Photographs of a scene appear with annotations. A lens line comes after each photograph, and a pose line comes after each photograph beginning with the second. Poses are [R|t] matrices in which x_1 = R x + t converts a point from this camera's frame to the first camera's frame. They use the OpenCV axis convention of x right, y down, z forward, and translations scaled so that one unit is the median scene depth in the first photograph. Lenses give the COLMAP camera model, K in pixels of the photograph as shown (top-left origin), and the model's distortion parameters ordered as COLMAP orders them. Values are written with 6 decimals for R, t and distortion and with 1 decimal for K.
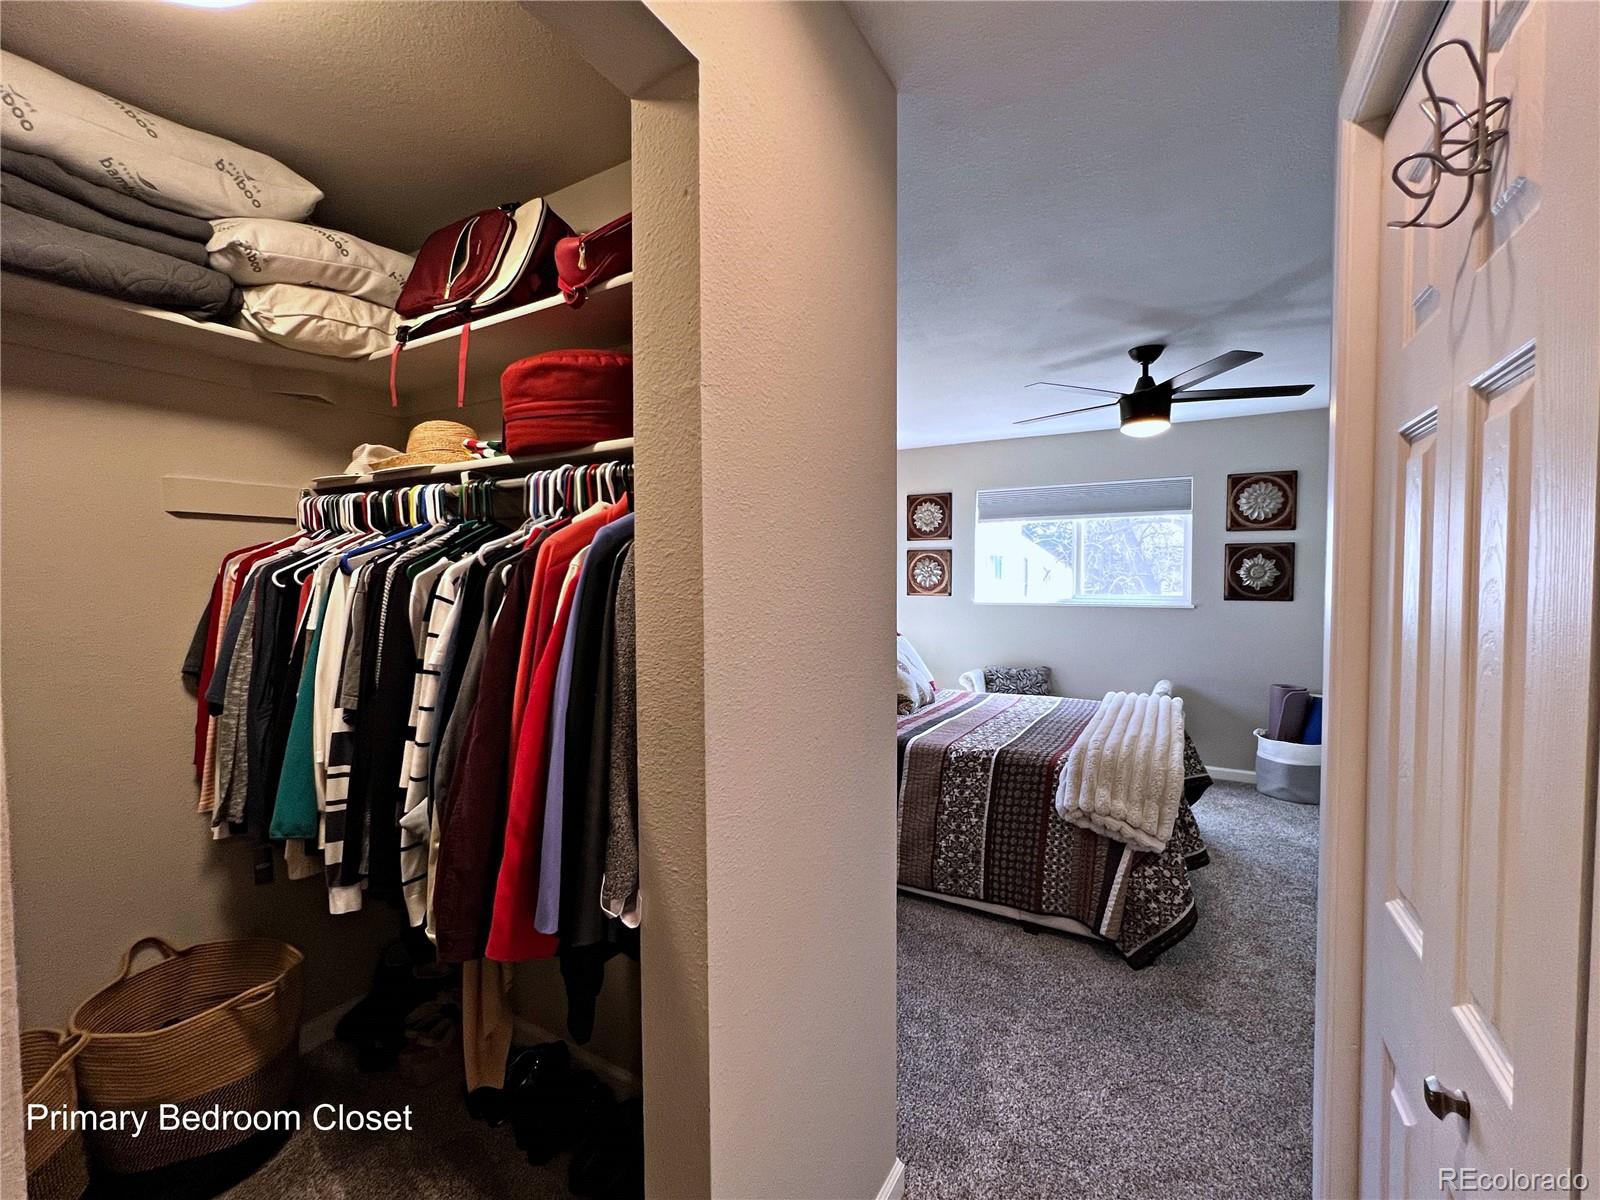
lens RADIAL K [[642.7, 0, 811.7], [0, 642.7, 600.2], [0, 0, 1]] dist [-0.003084, 0.000441]
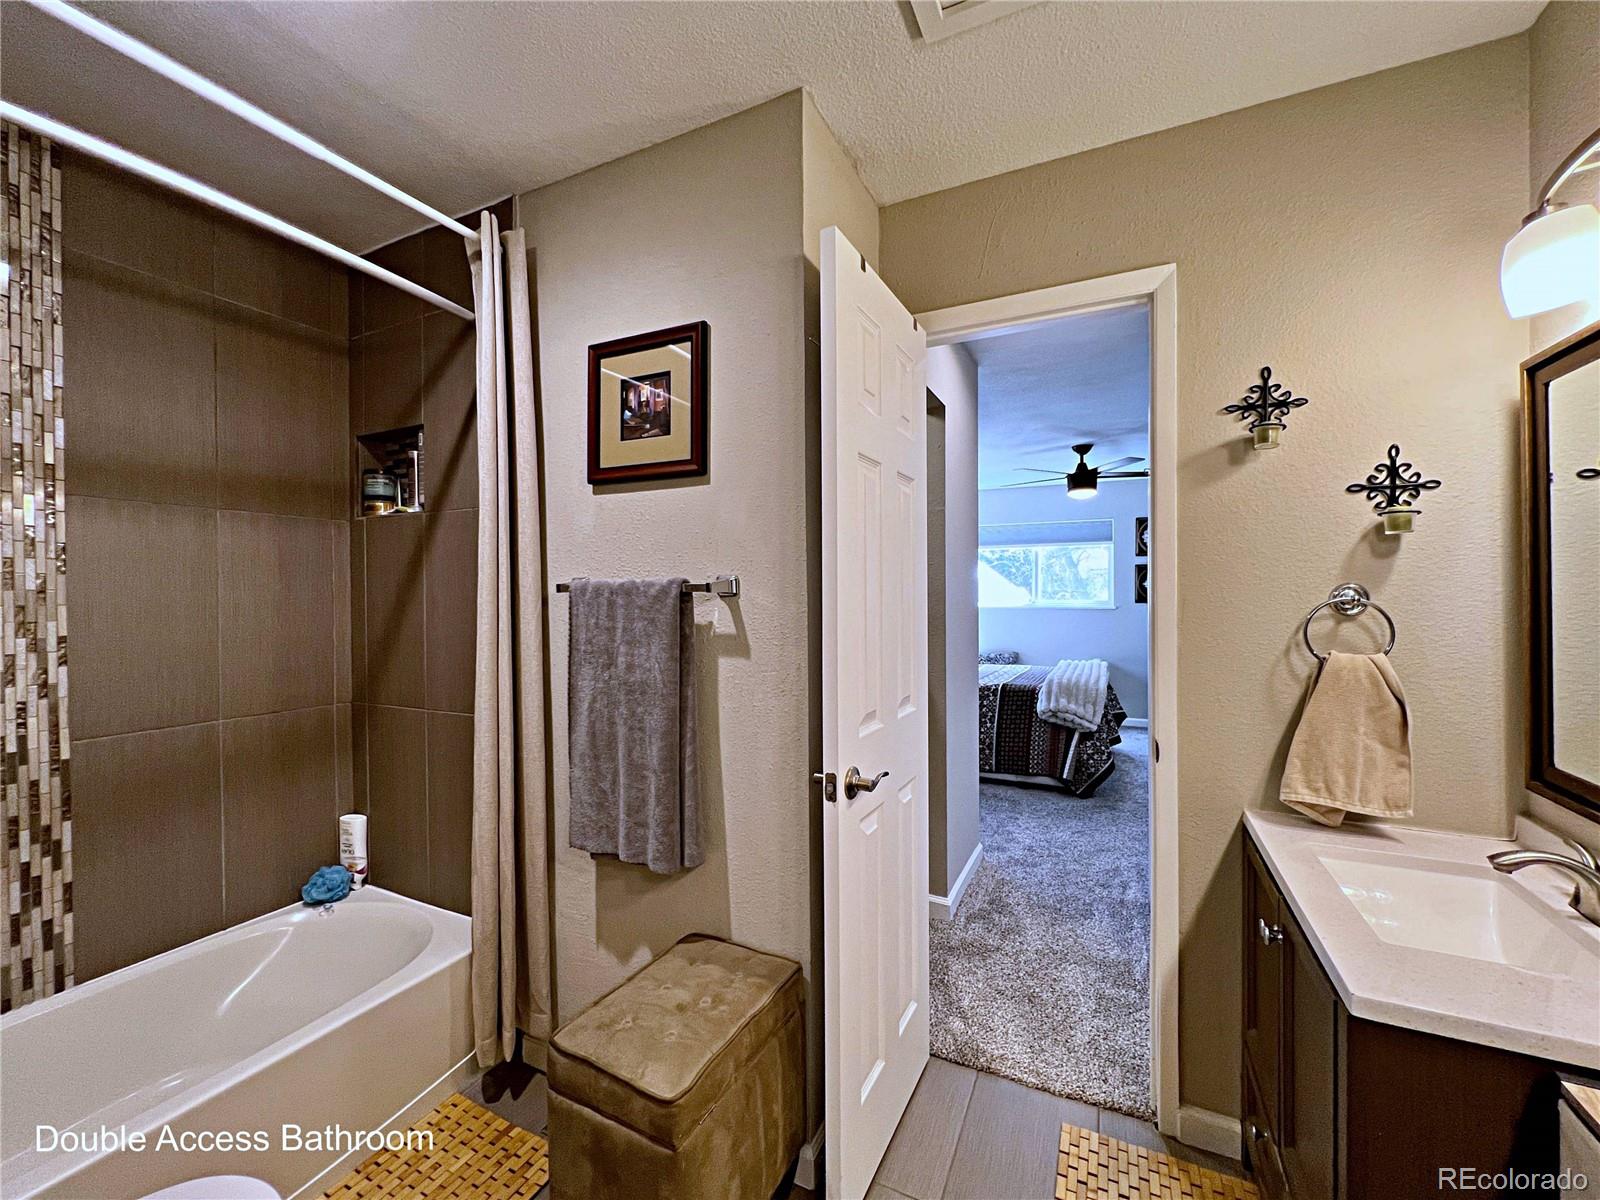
lens RADIAL K [[642.7, 0, 806.7], [0, 642.7, 596.4], [0, 0, 1]] dist [-0.003084, 0.000441]
pose [[0.997115, 0.003950, 0.075802, -0.378373], [-0.001060, 0.999272, -0.038126, 0.072666], [-0.075898, 0.037936, 0.996394, -0.708459]]
